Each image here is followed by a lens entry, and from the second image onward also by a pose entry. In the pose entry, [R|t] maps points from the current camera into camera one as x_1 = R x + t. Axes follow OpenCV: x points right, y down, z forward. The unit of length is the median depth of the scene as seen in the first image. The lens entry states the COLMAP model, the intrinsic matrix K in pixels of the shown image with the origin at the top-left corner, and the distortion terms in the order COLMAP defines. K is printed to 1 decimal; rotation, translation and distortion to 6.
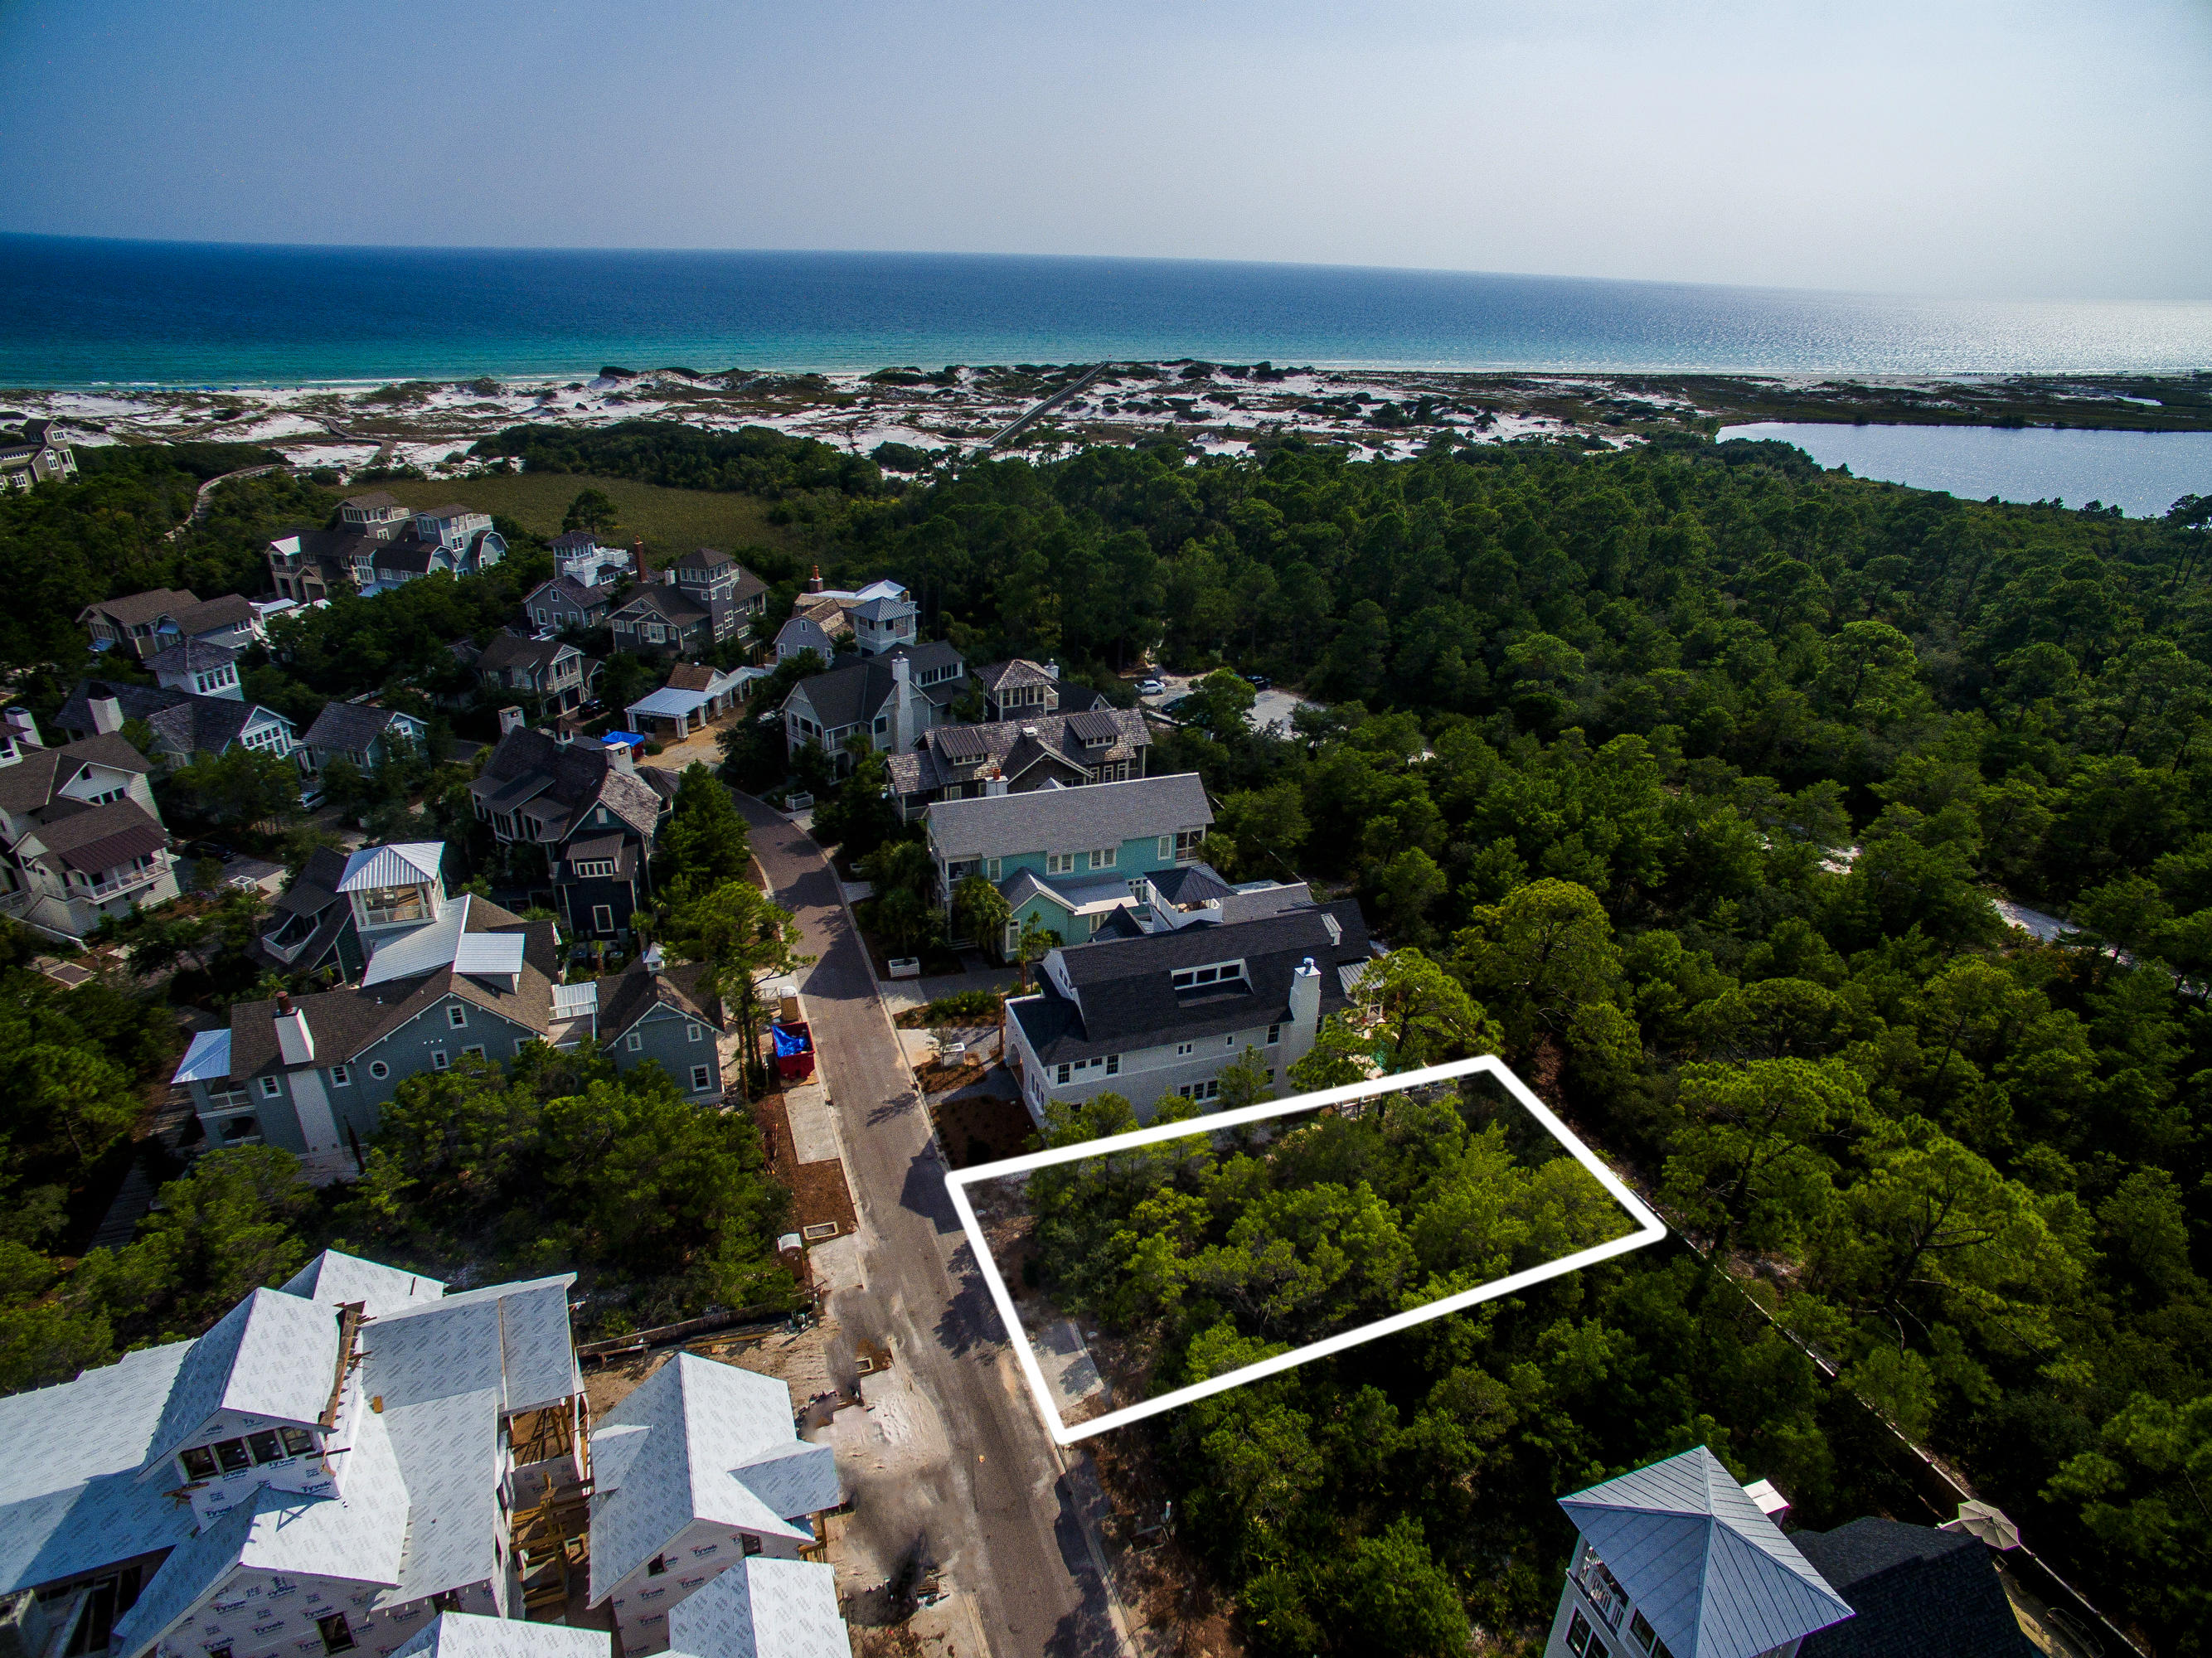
lens RADIAL K [[1282.7, 0, 1106.0], [0, 1282.7, 829.0], [0, 0, 1]] dist [-0.123977, 0.090344]
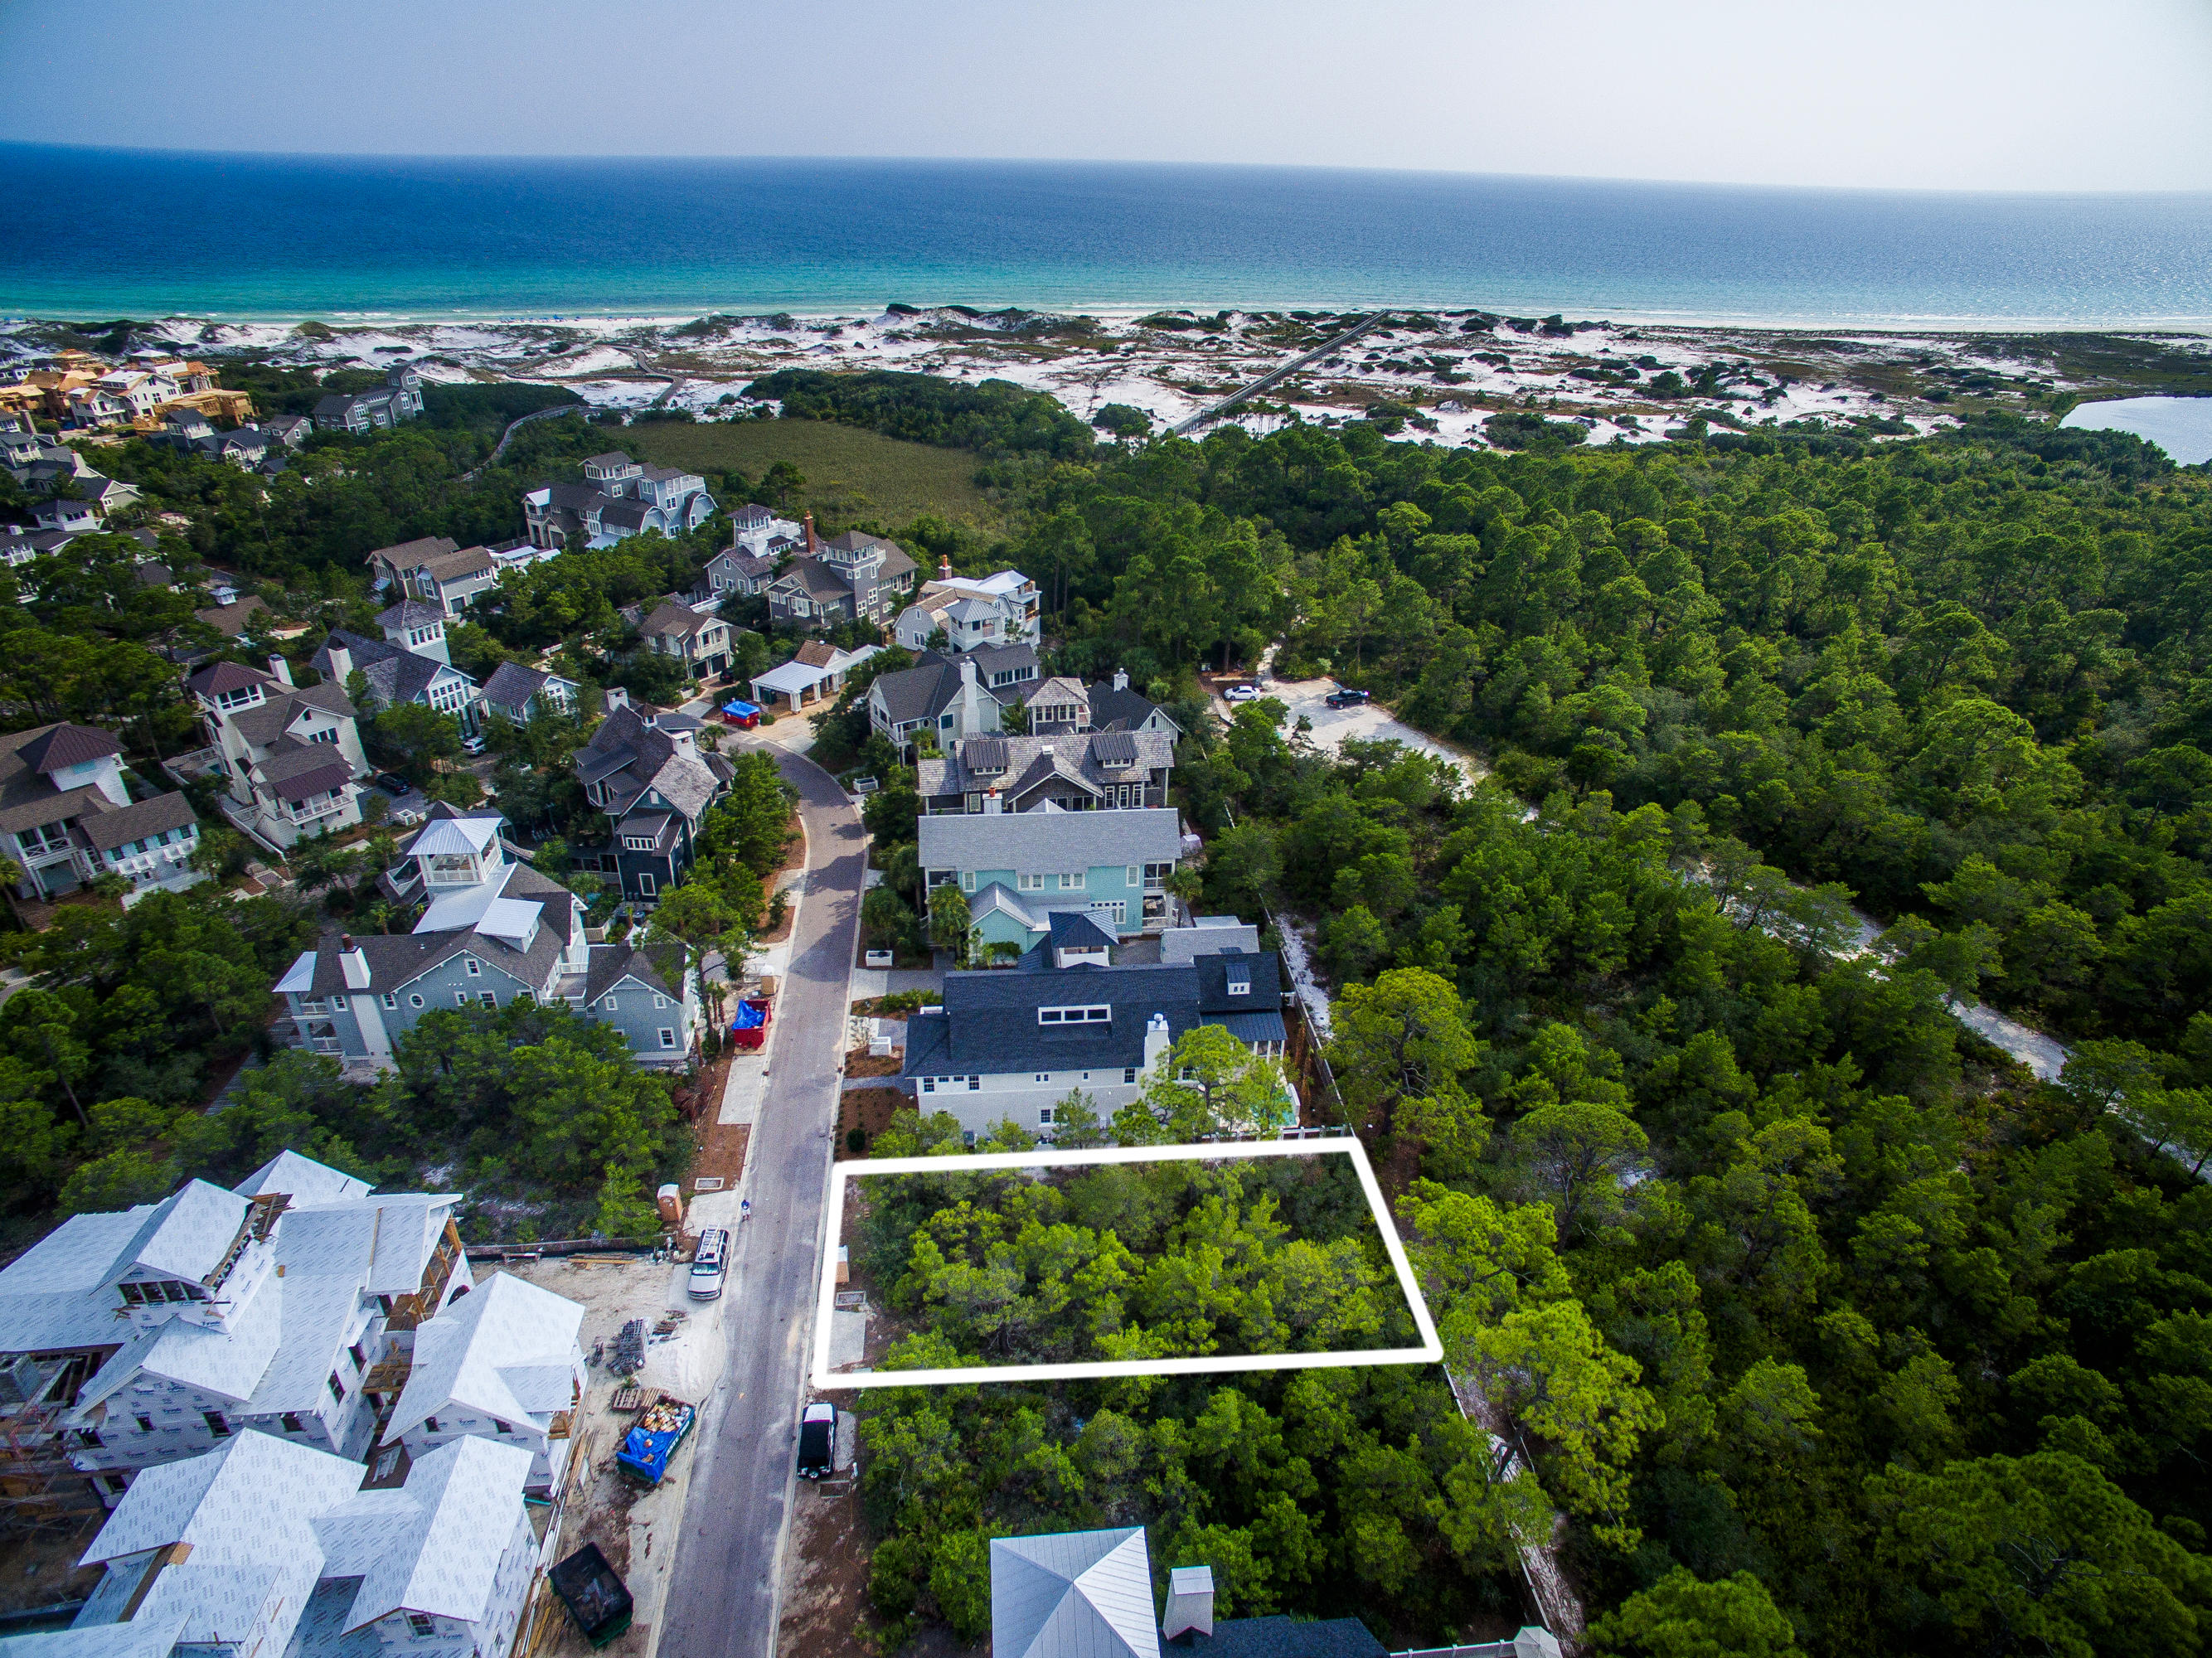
lens RADIAL K [[1282.7, 0, 1106.0], [0, 1282.7, 829.0], [0, 0, 1]] dist [-0.123977, 0.090344]
pose [[0.969629, 0.108430, -0.219230, 0.247217], [-0.095599, 0.993071, 0.068343, -0.093090], [0.225121, -0.045309, 0.973277, -0.051774]]
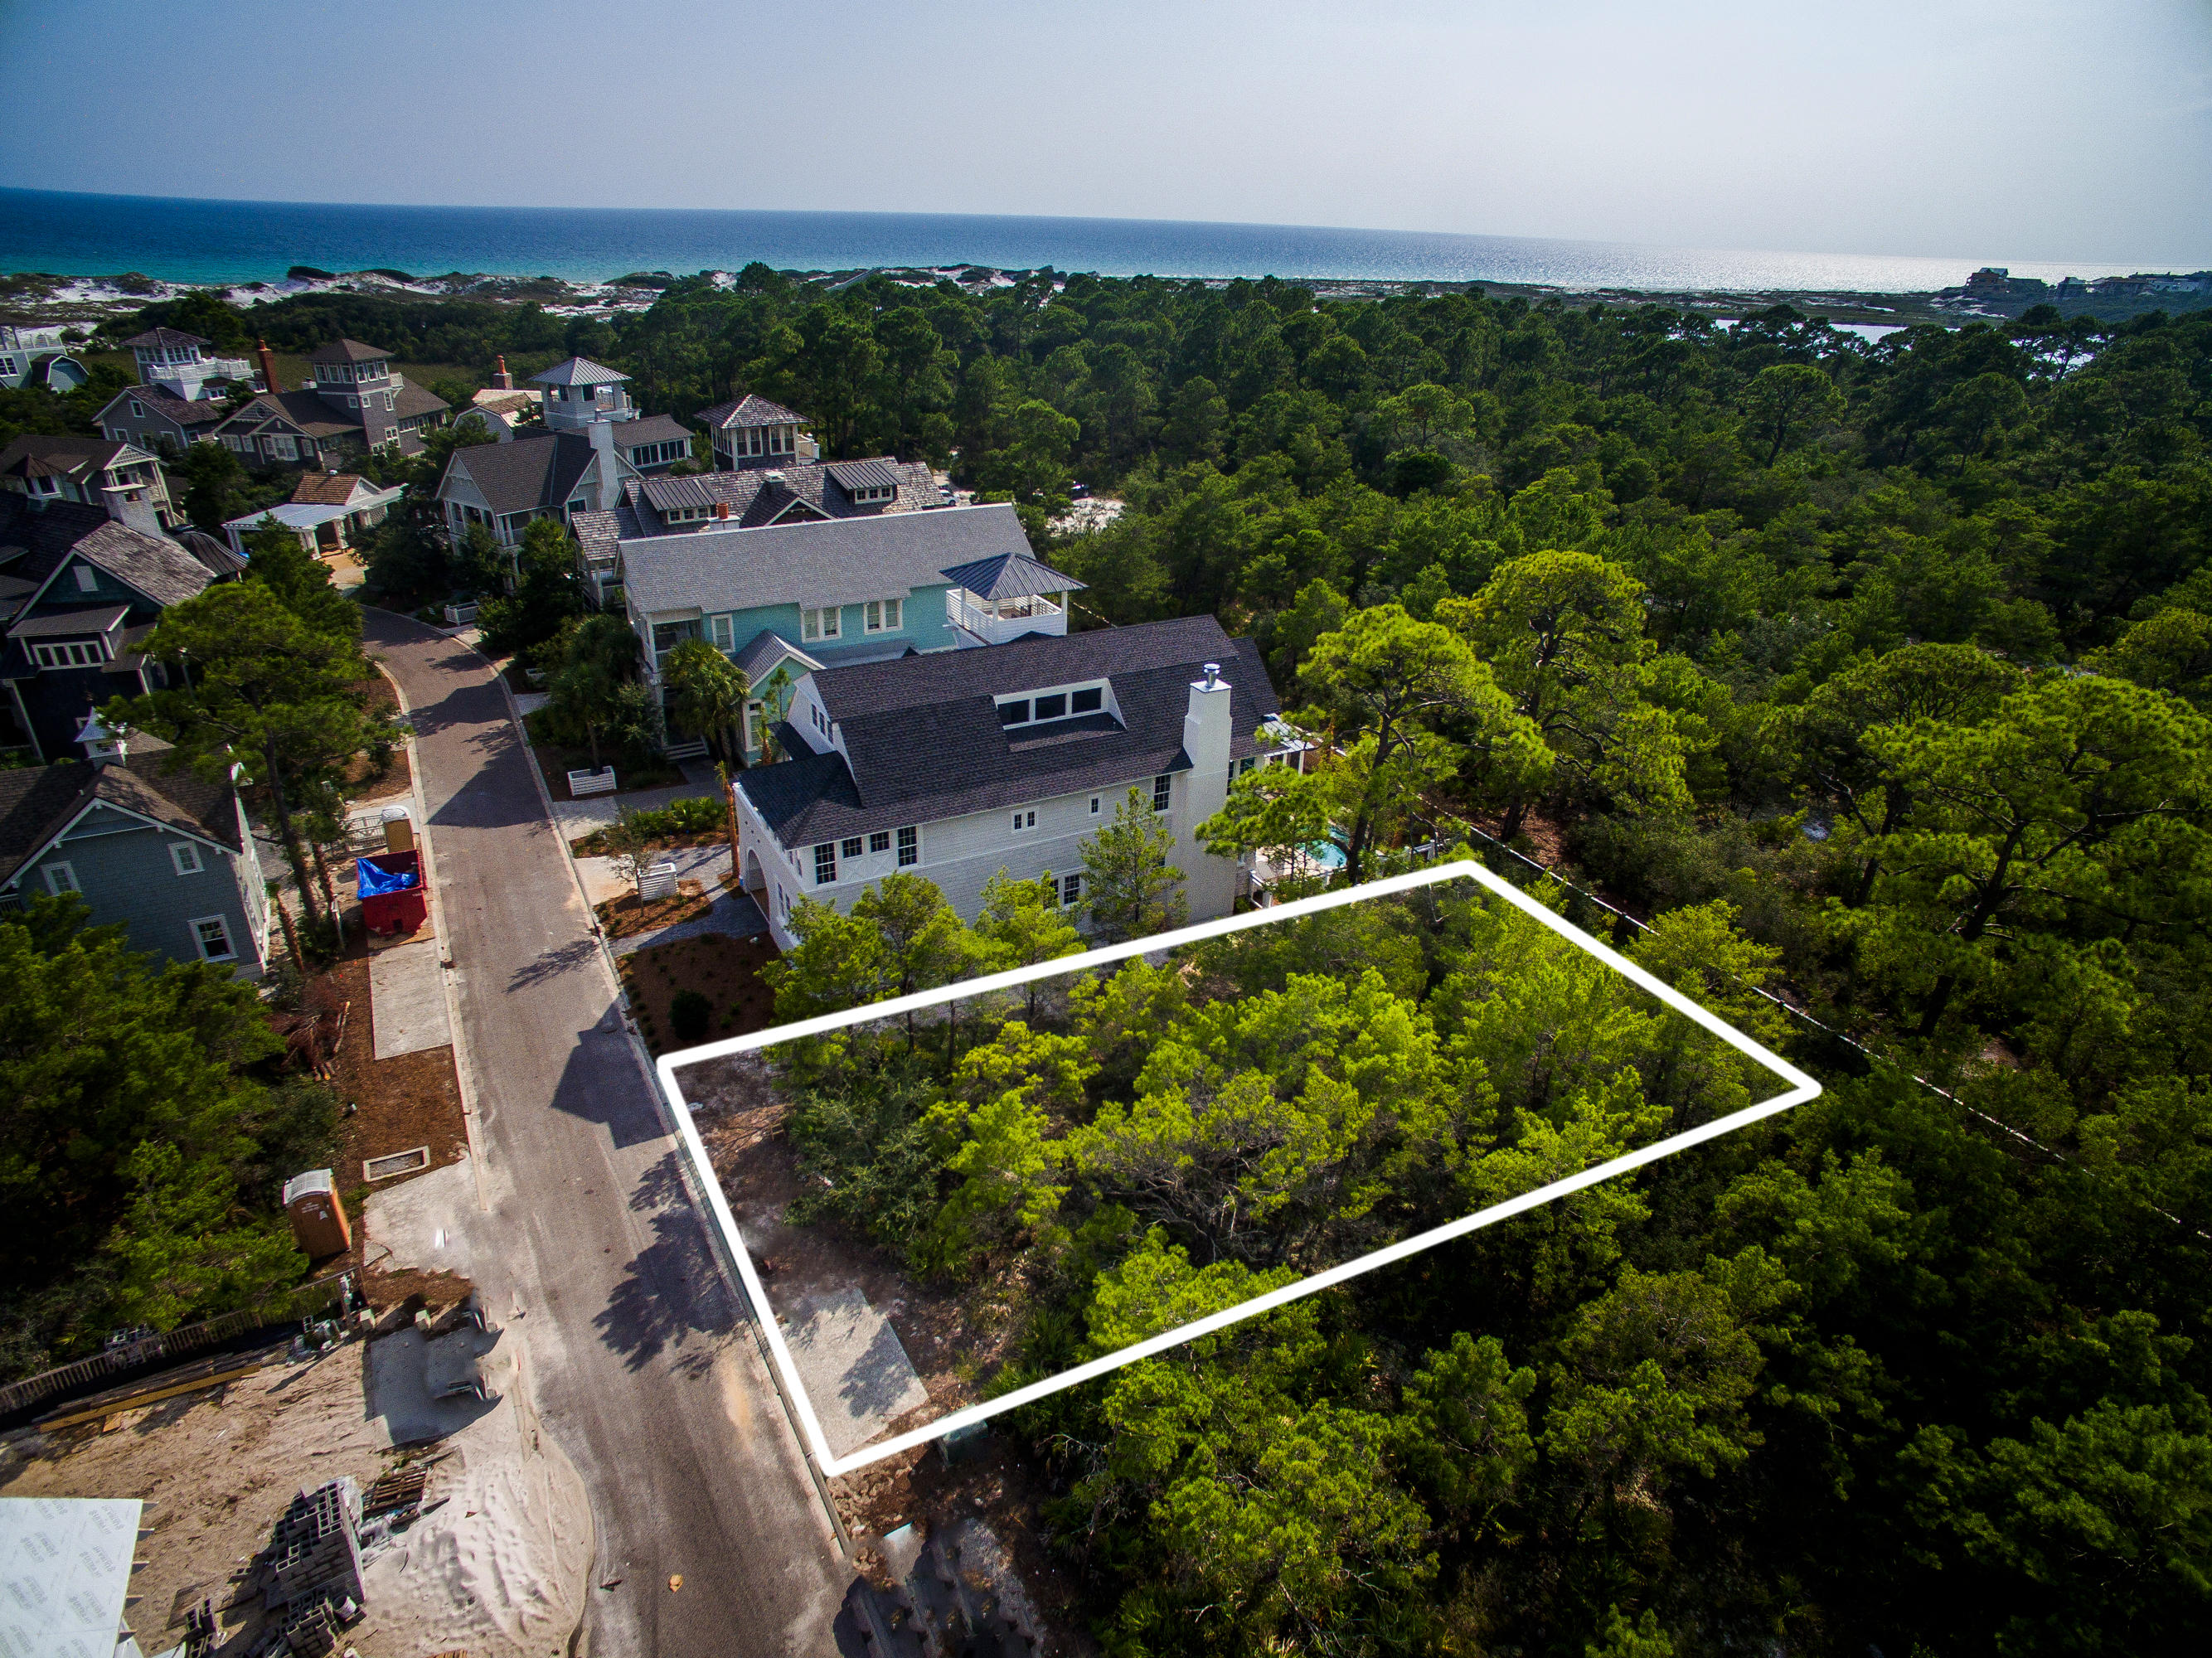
lens RADIAL K [[1282.7, 0, 1106.0], [0, 1282.7, 829.0], [0, 0, 1]] dist [-0.123977, 0.090344]
pose [[0.986549, -0.069004, 0.148186, 0.006201], [0.064390, 0.997285, 0.035718, 0.114609], [-0.150248, -0.025696, 0.988314, 0.279868]]
